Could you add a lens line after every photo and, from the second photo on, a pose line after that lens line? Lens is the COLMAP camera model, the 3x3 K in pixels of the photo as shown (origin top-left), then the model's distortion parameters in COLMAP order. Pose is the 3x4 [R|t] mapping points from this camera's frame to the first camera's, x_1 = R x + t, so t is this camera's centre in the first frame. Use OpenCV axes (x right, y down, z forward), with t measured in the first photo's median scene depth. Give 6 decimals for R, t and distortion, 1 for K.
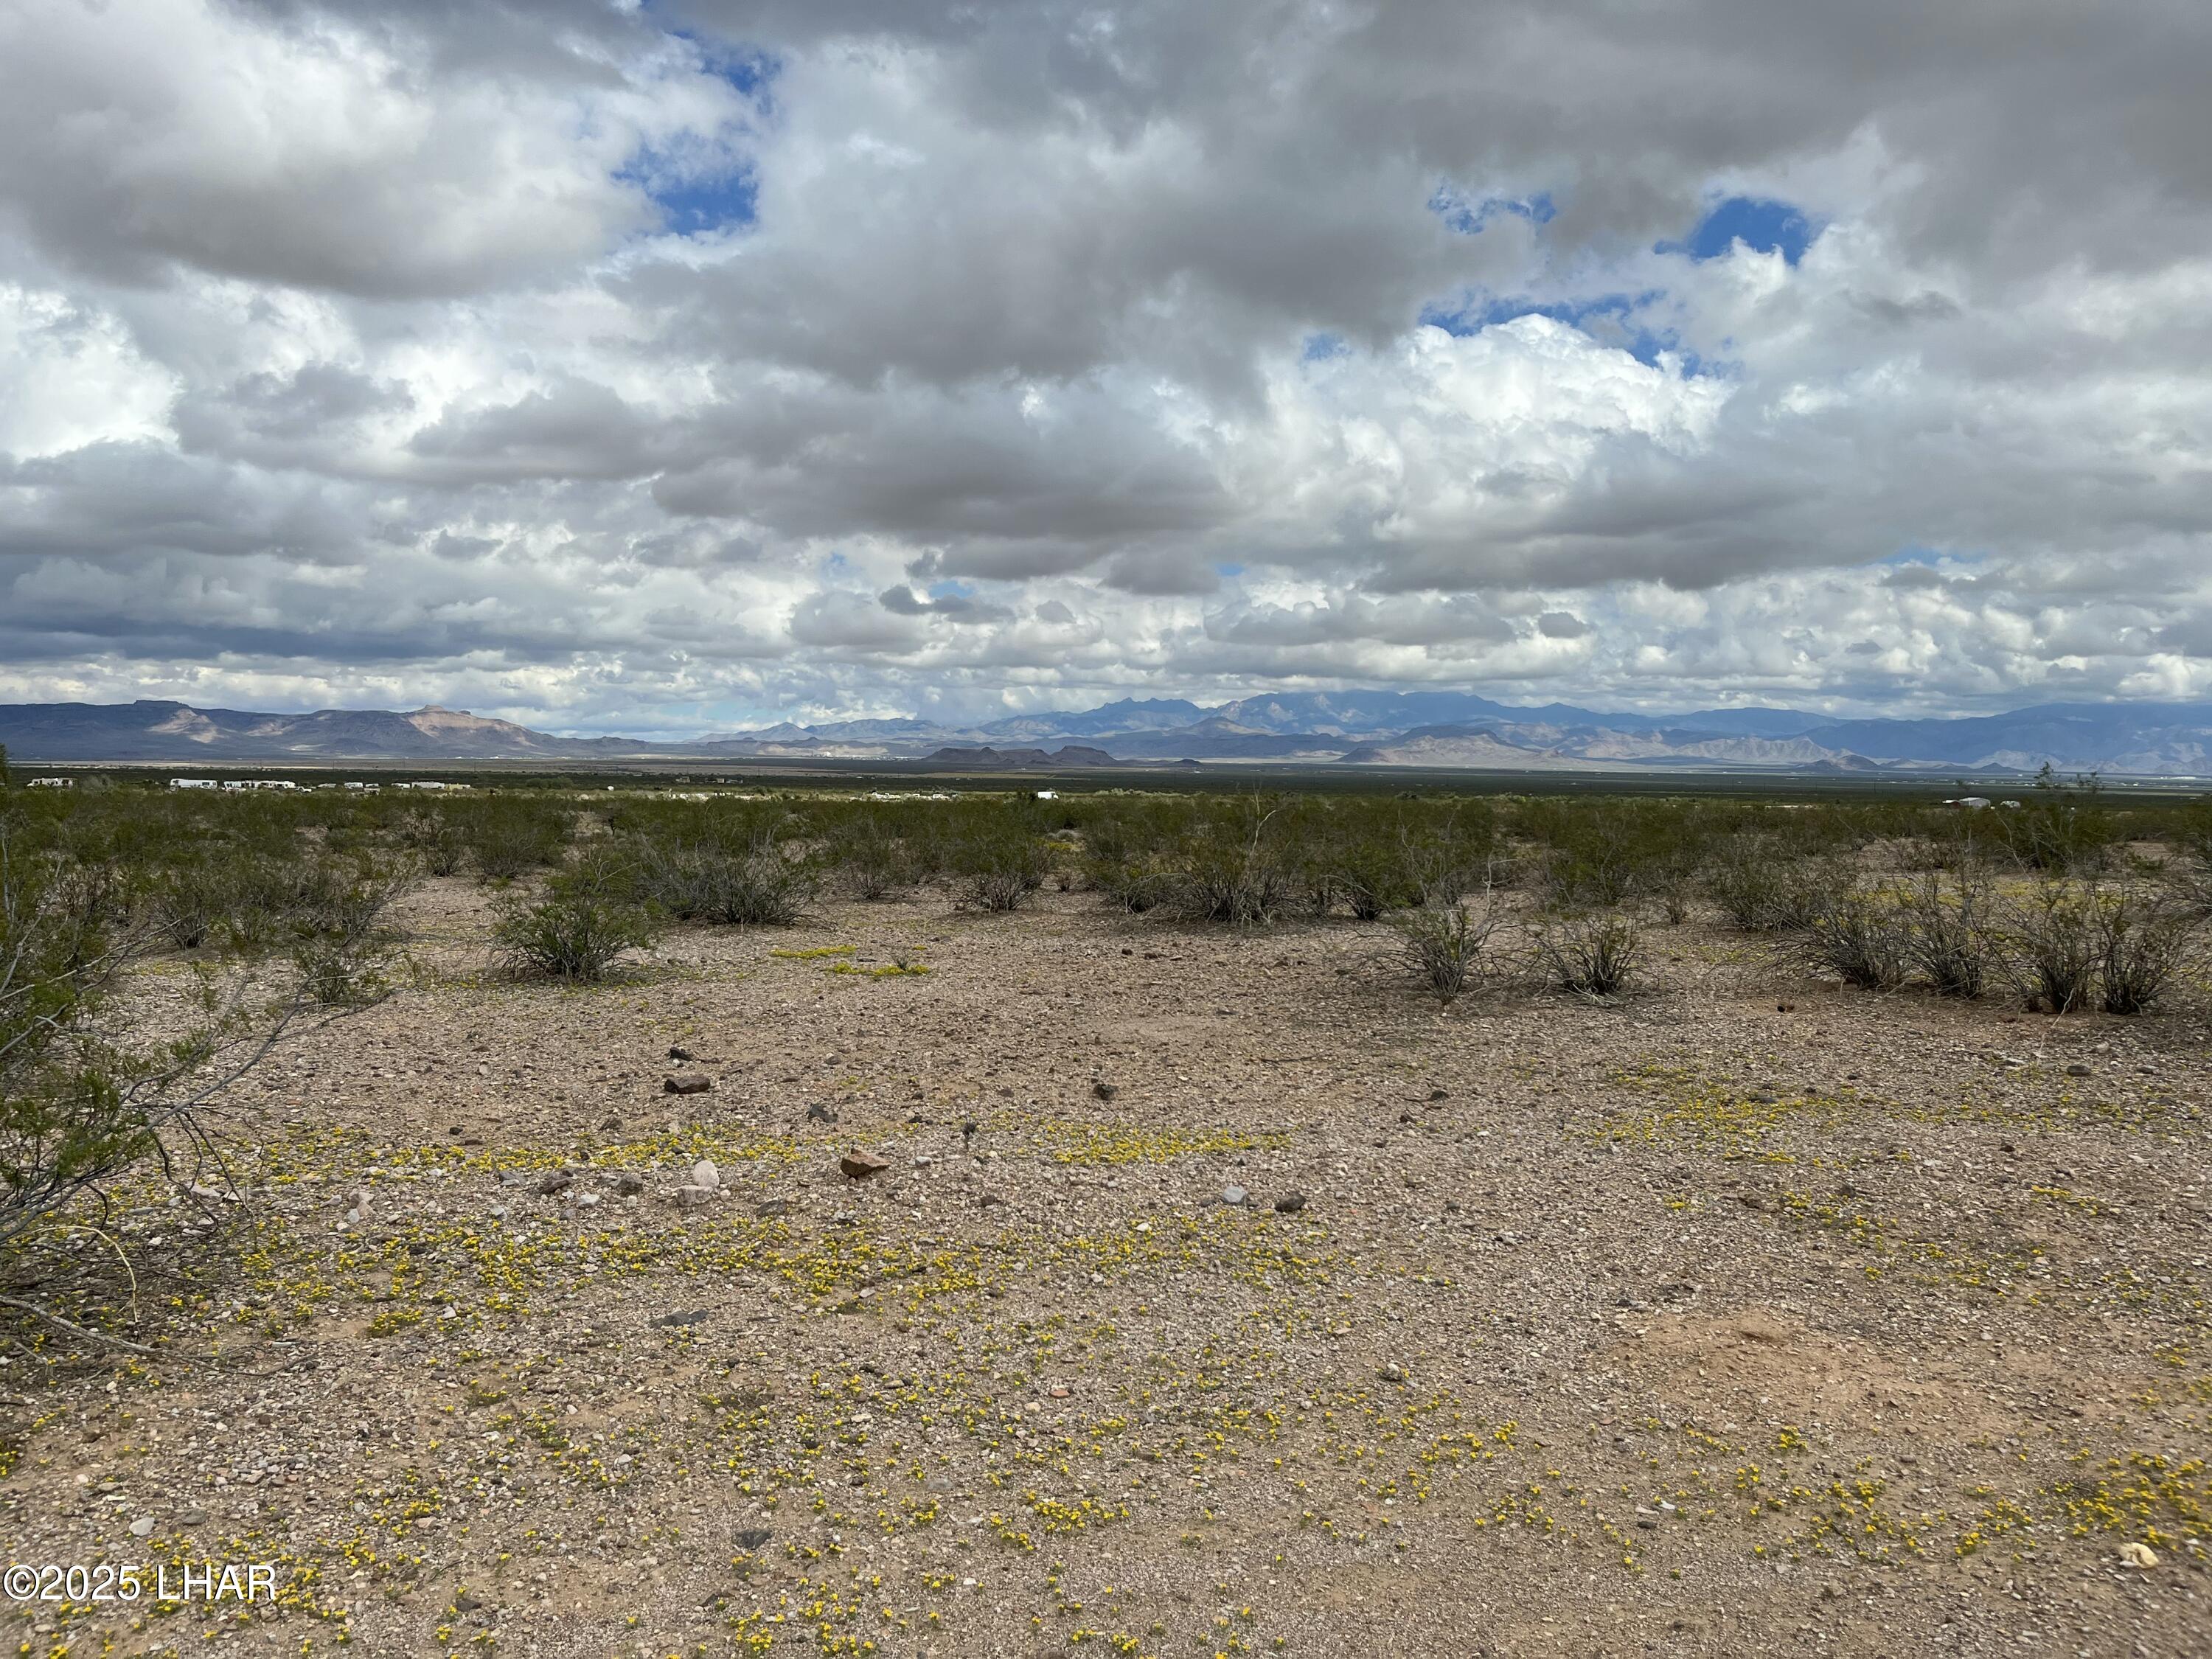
lens RADIAL K [[1644.5, 0, 1064.4], [0, 1644.5, 751.7], [0, 0, 1]] dist [0.093793, -0.100252]
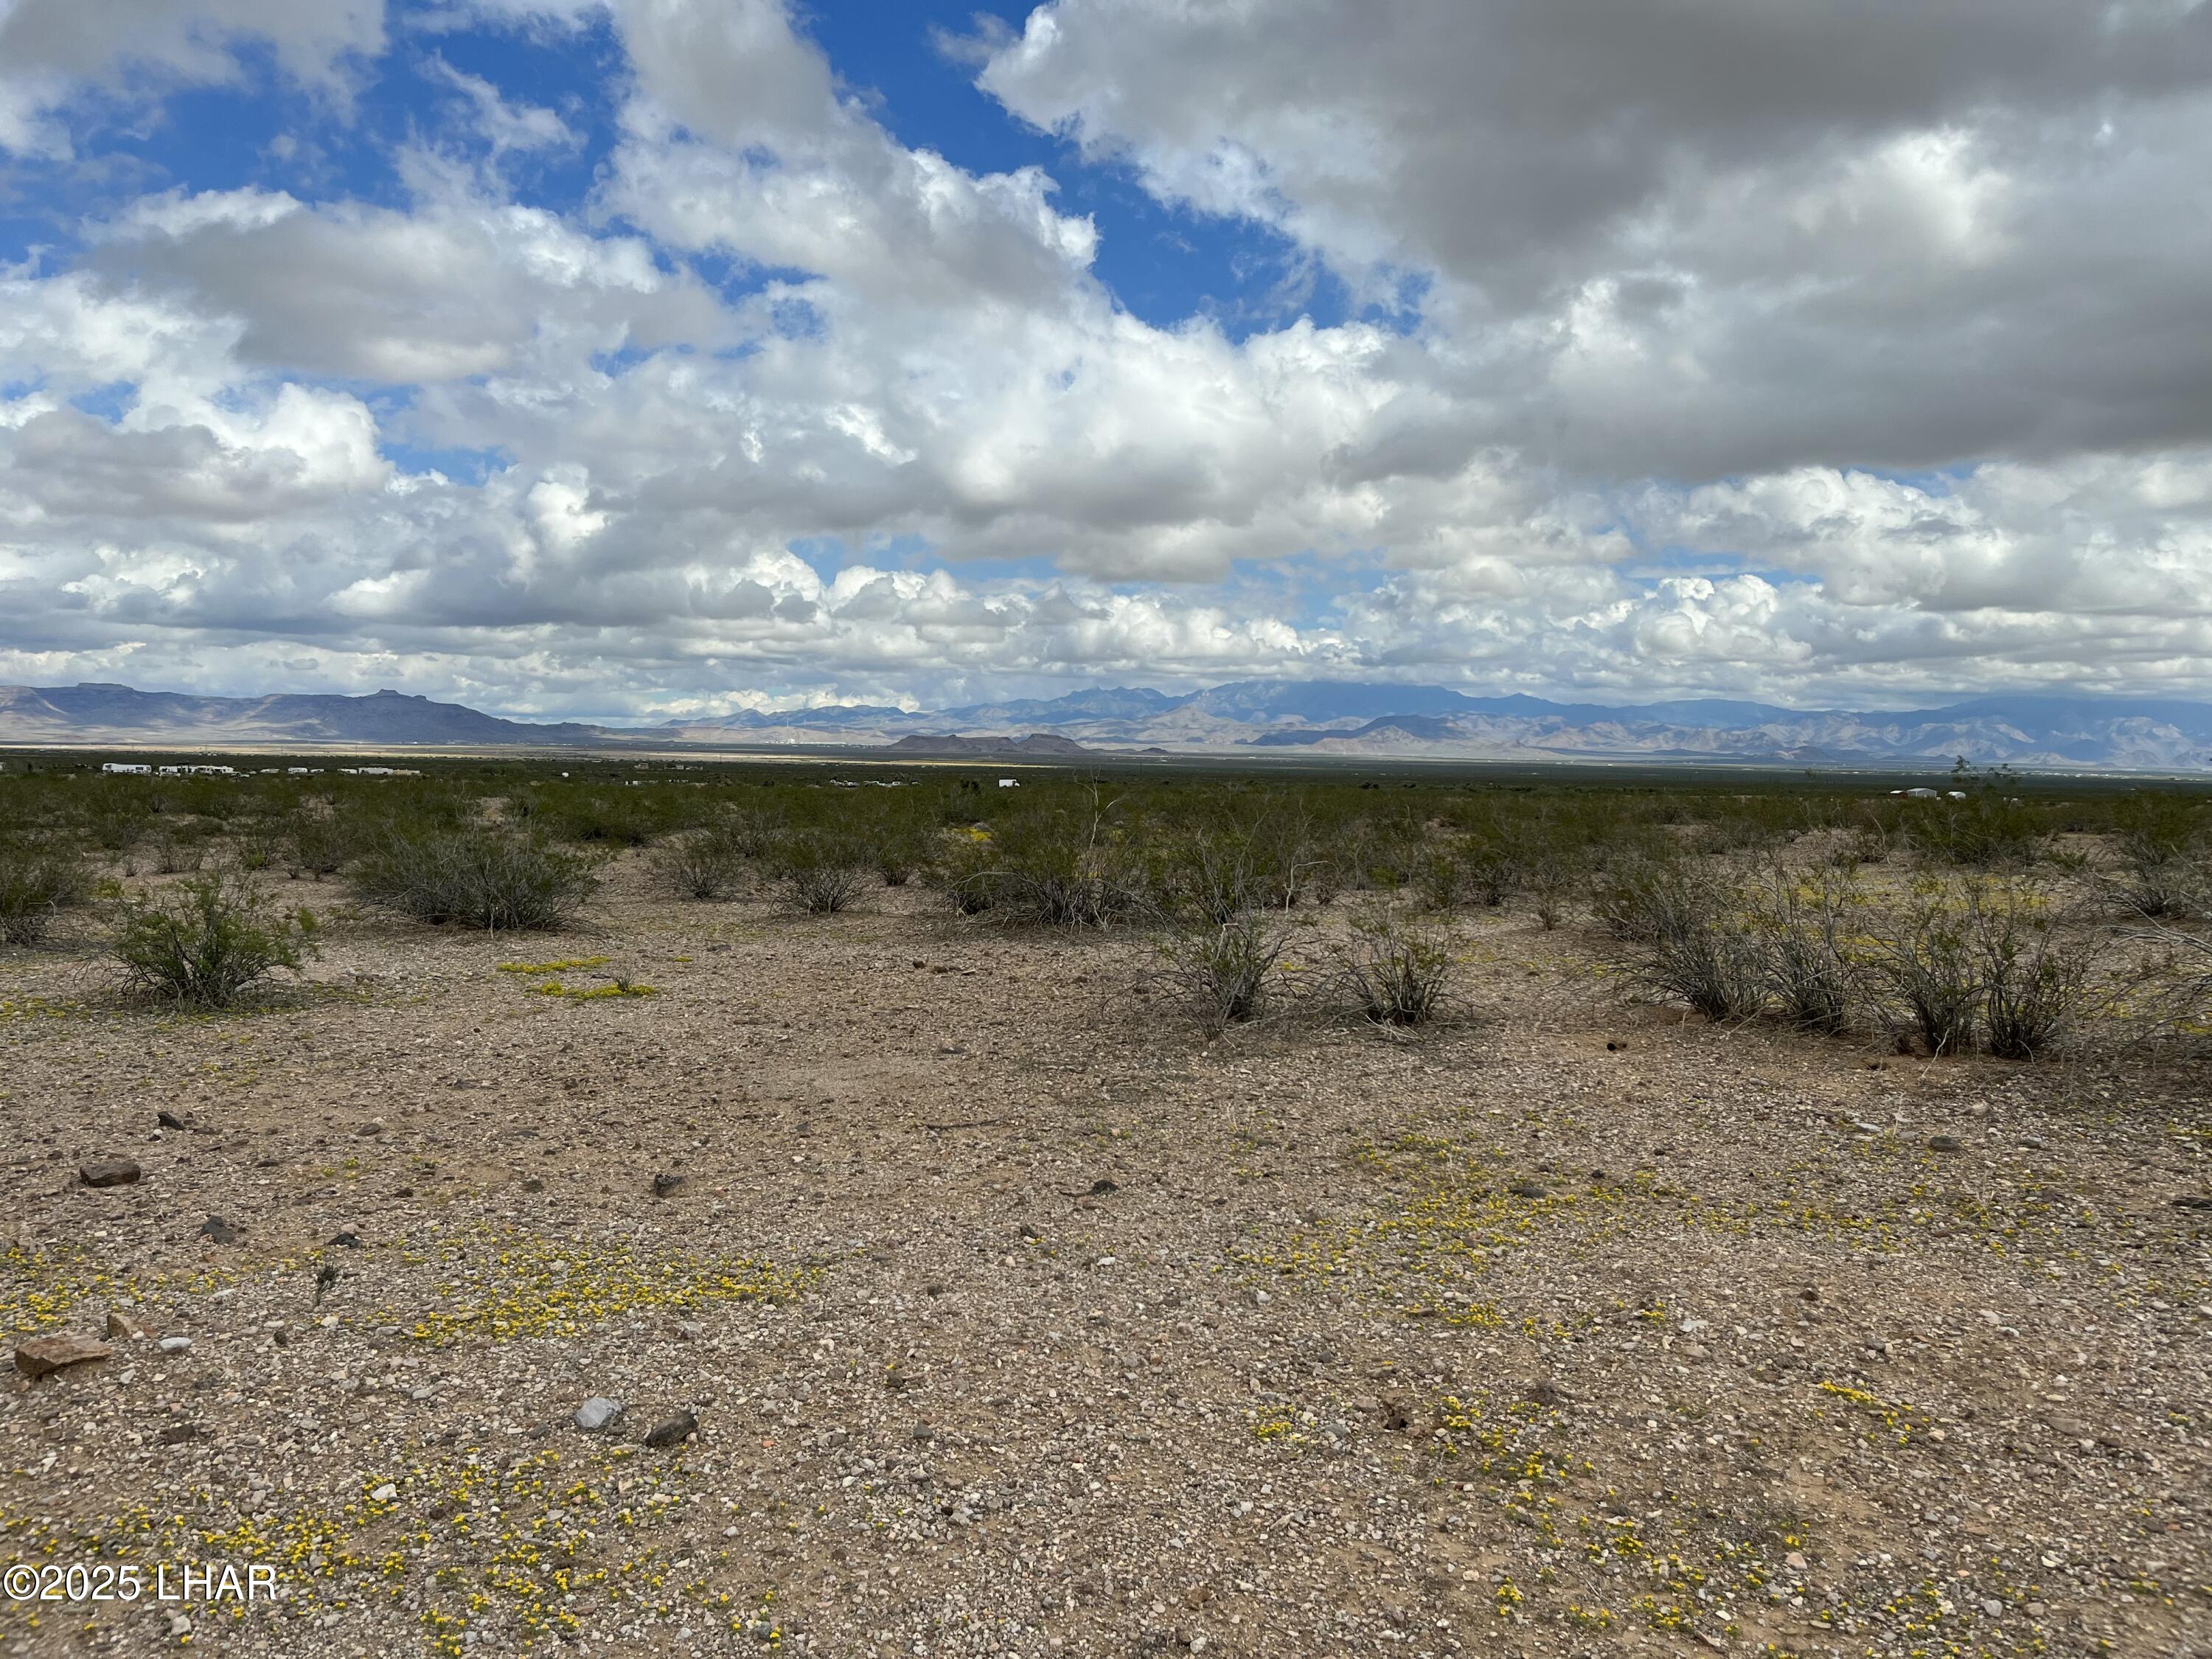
lens RADIAL K [[1662.0, 0, 1102.7], [0, 1662.0, 790.7], [0, 0, 1]] dist [0.091327, -0.115486]
pose [[0.999047, 0.002444, 0.043588, 0.167558], [-0.003781, 0.999524, 0.030611, 0.007227], [-0.043493, -0.030747, 0.998580, 0.228040]]
